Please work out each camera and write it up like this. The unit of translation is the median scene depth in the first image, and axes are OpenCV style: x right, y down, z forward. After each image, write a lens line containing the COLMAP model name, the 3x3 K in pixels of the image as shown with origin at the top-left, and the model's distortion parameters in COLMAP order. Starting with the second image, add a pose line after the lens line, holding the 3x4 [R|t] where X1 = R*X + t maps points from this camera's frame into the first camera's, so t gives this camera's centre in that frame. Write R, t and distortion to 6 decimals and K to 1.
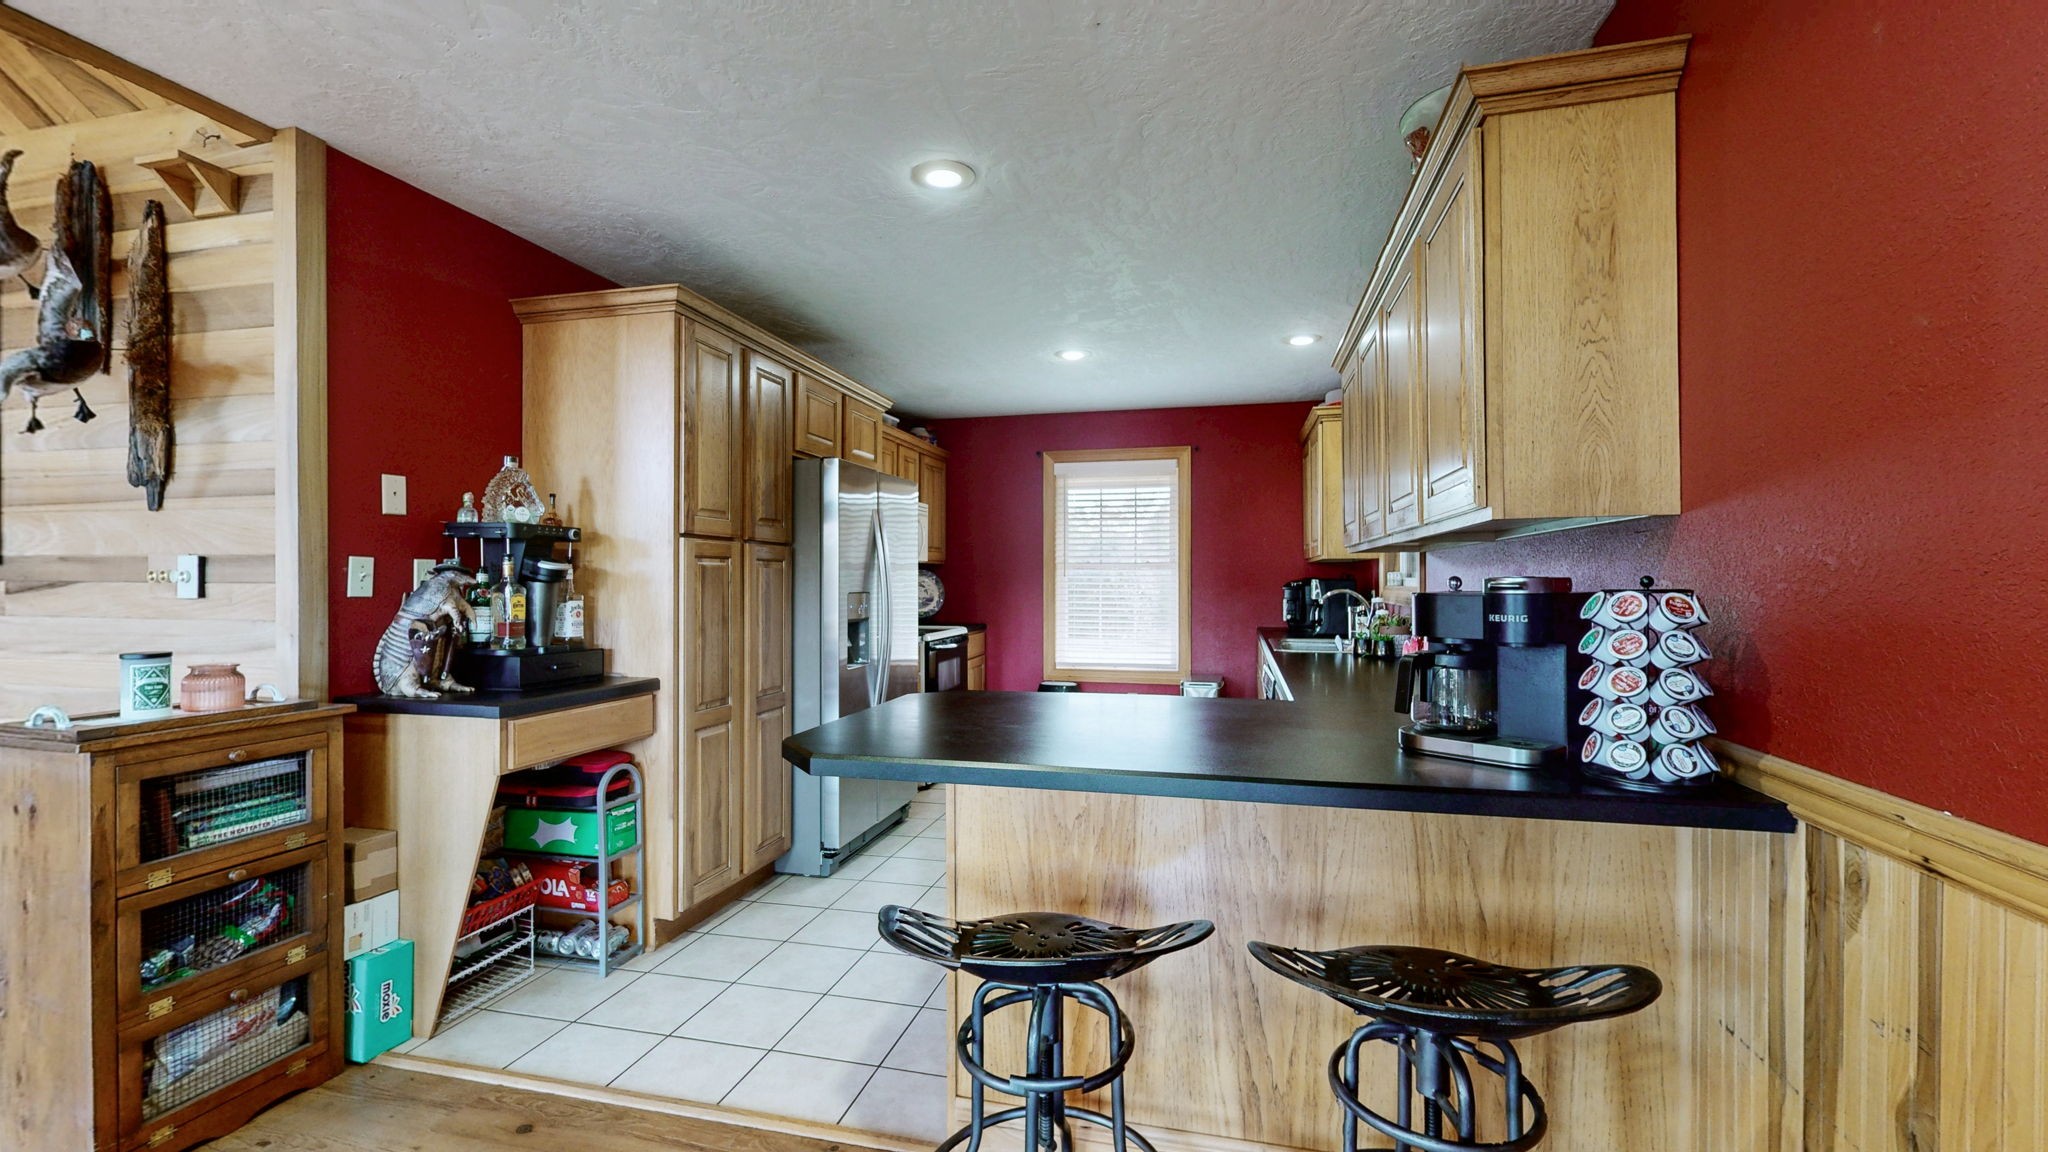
lens RADIAL K [[853.0, 0, 1024.0], [0, 853.0, 576.0], [0, 0, 1]] dist [0.000575, 0.000062]
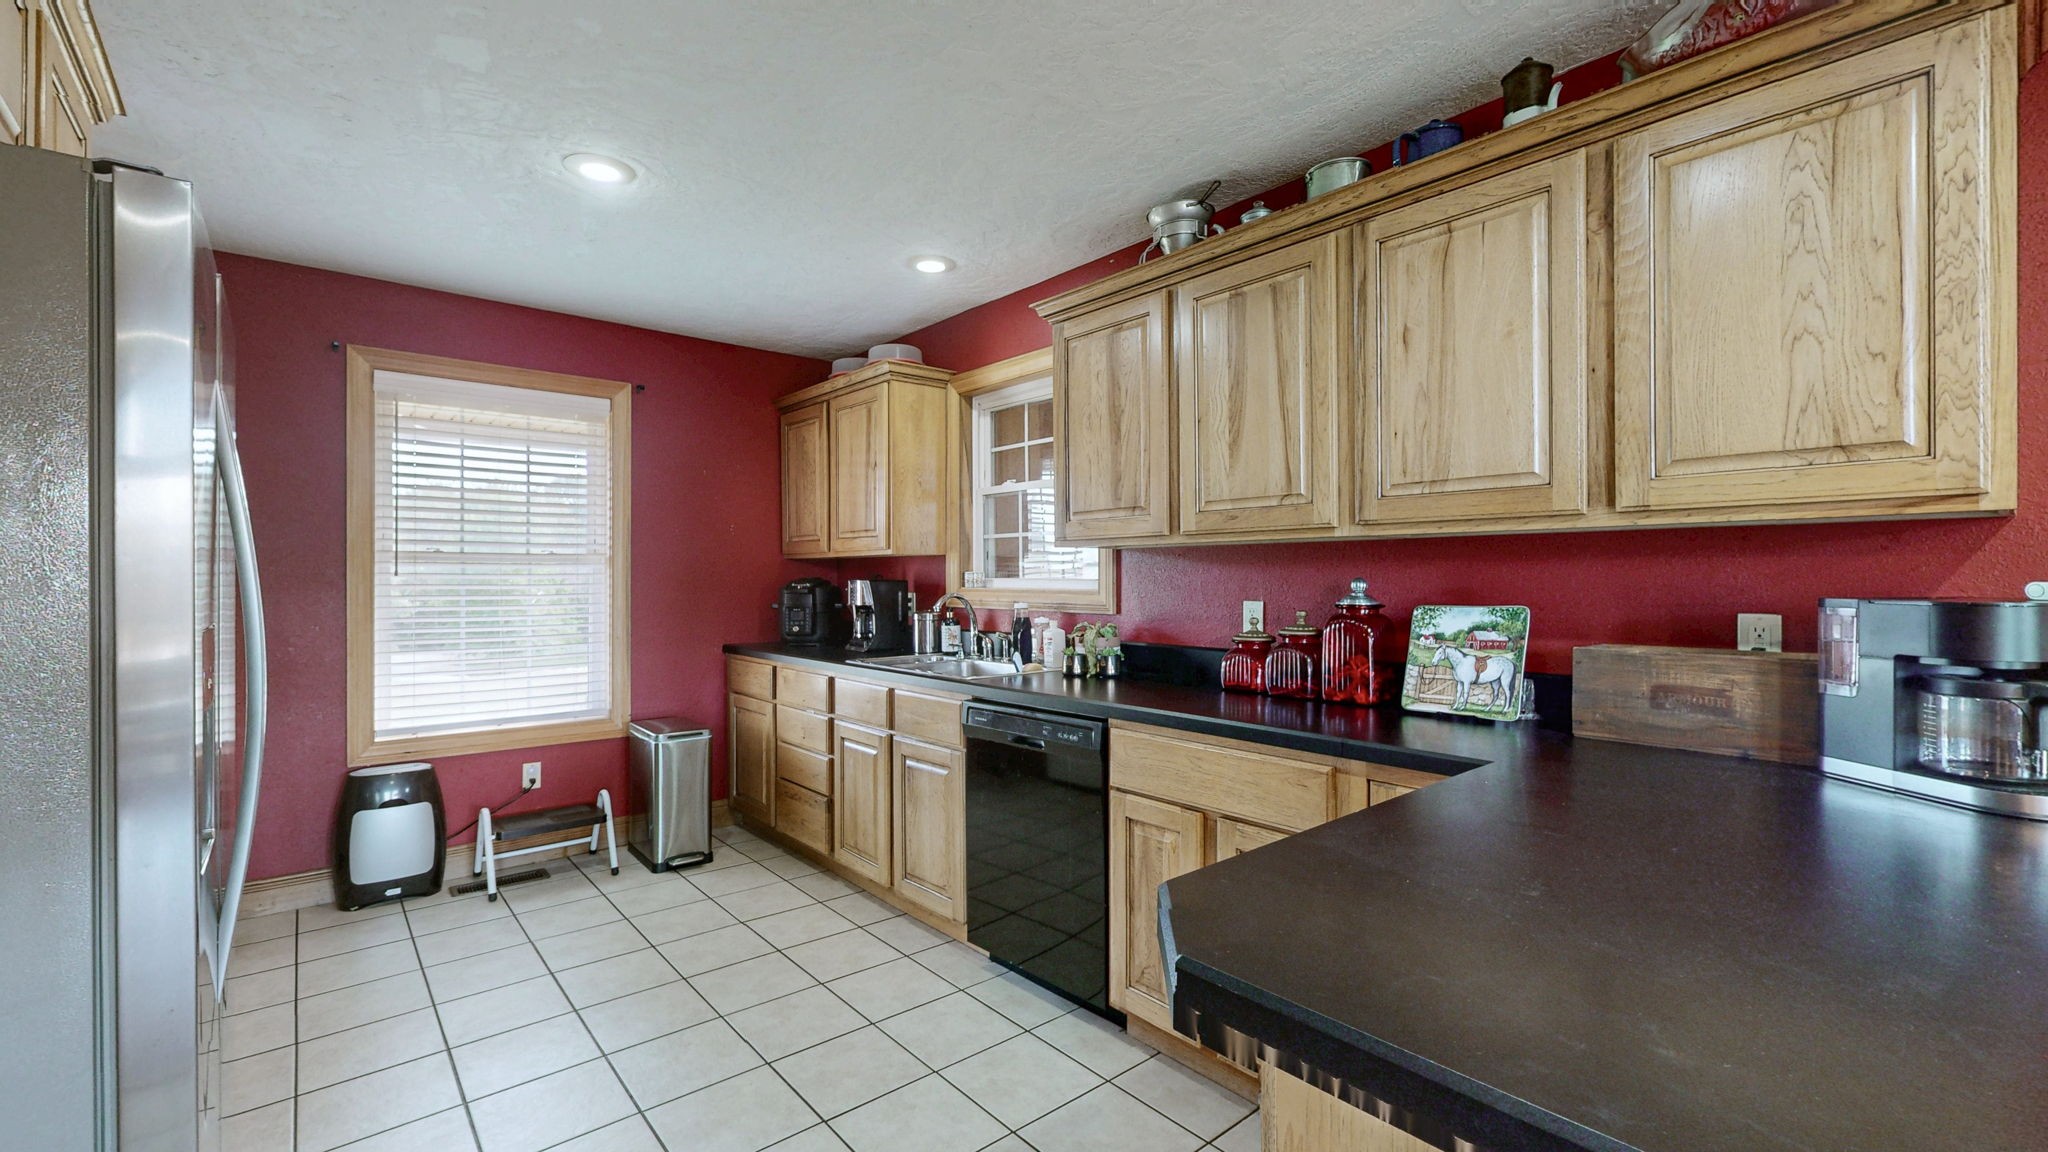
lens RADIAL K [[853.0, 0, 1024.0], [0, 853.0, 576.0], [0, 0, 1]] dist [0.000575, 0.000062]
pose [[0.587377, -0.002423, 0.809310, -0.169033], [0.001695, 0.999997, 0.001764, -0.000174], [-0.809312, 0.000336, 0.587379, 0.350231]]
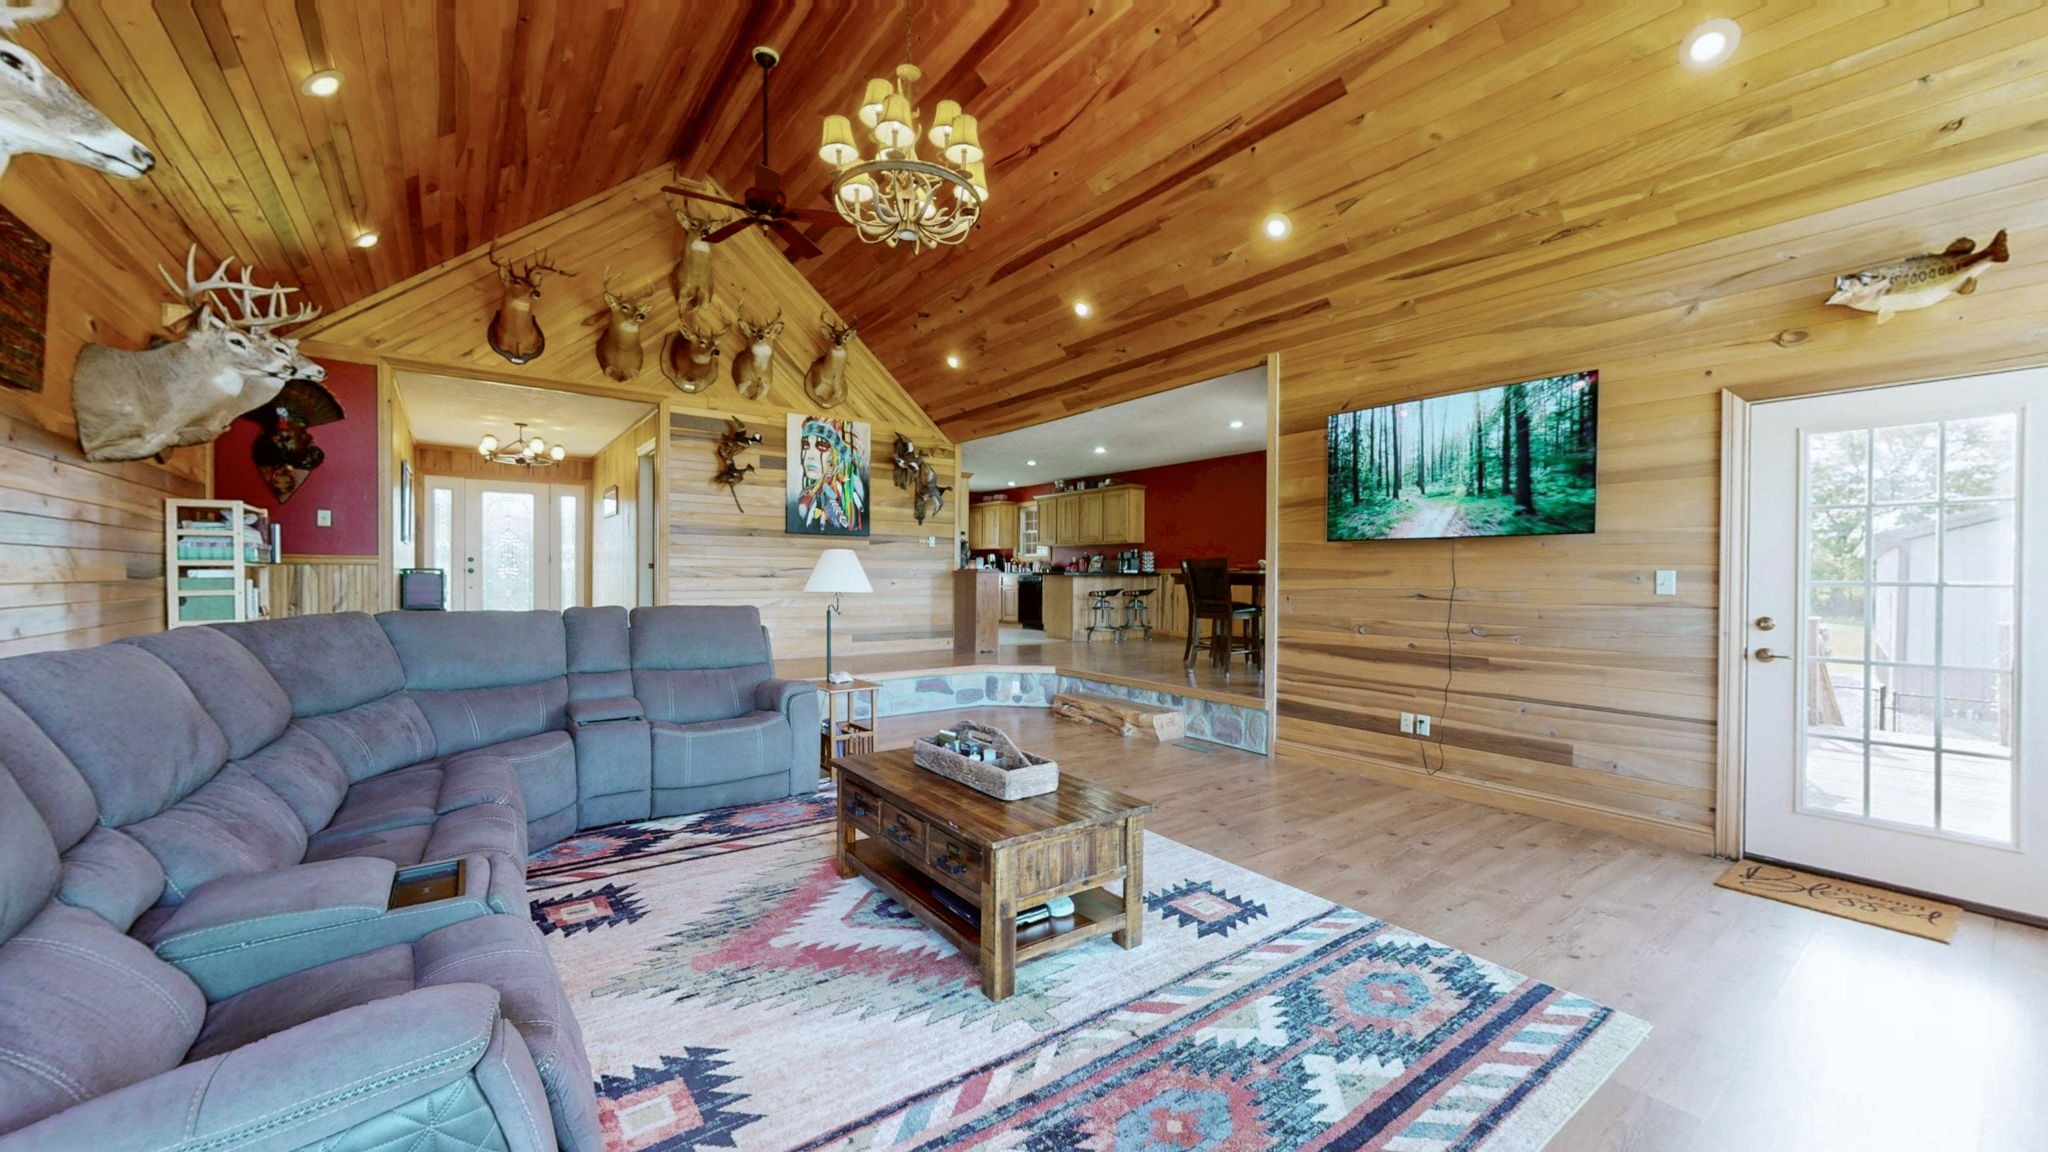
lens RADIAL K [[853.0, 0, 1024.0], [0, 853.0, 576.0], [0, 0, 1]] dist [0.000575, 0.000062]
pose [[0.628575, 0.001373, 0.777748, -1.671823], [-0.006212, 0.999975, 0.003256, 0.061677], [-0.777724, -0.006878, 0.628568, -0.873304]]
